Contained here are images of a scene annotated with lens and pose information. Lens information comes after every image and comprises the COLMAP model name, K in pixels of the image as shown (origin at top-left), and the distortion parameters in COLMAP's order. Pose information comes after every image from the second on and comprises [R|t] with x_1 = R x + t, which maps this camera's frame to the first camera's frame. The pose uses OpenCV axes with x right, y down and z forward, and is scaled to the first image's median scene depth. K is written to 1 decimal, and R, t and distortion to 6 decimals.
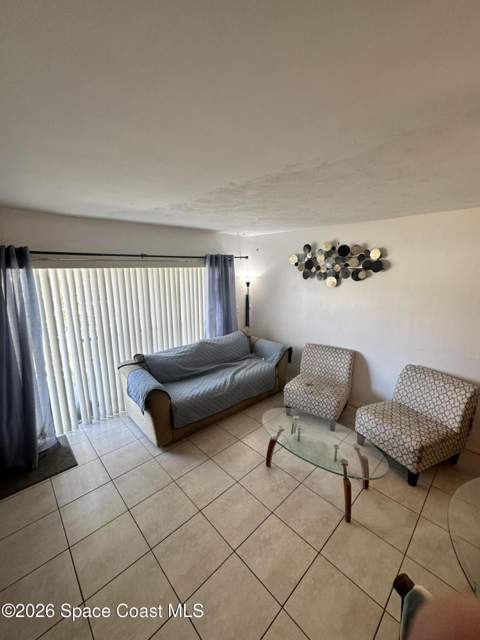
lens RADIAL K [[255.5, 0, 238.7], [0, 255.5, 316.8], [0, 0, 1]] dist [-0.007410, 0.000876]
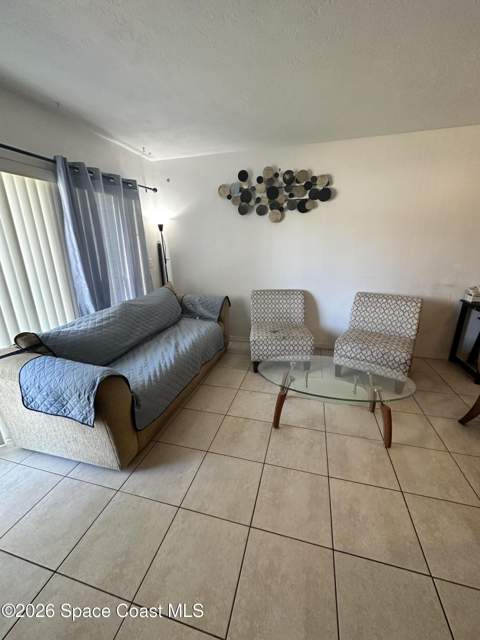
lens RADIAL K [[255.5, 0, 241.6], [0, 255.5, 319.0], [0, 0, 1]] dist [-0.007410, 0.000876]
pose [[0.852972, -0.160631, 0.496626, -0.254020], [0.108230, 0.985219, 0.132775, 0.093182], [-0.510613, -0.059503, 0.857749, 0.300565]]
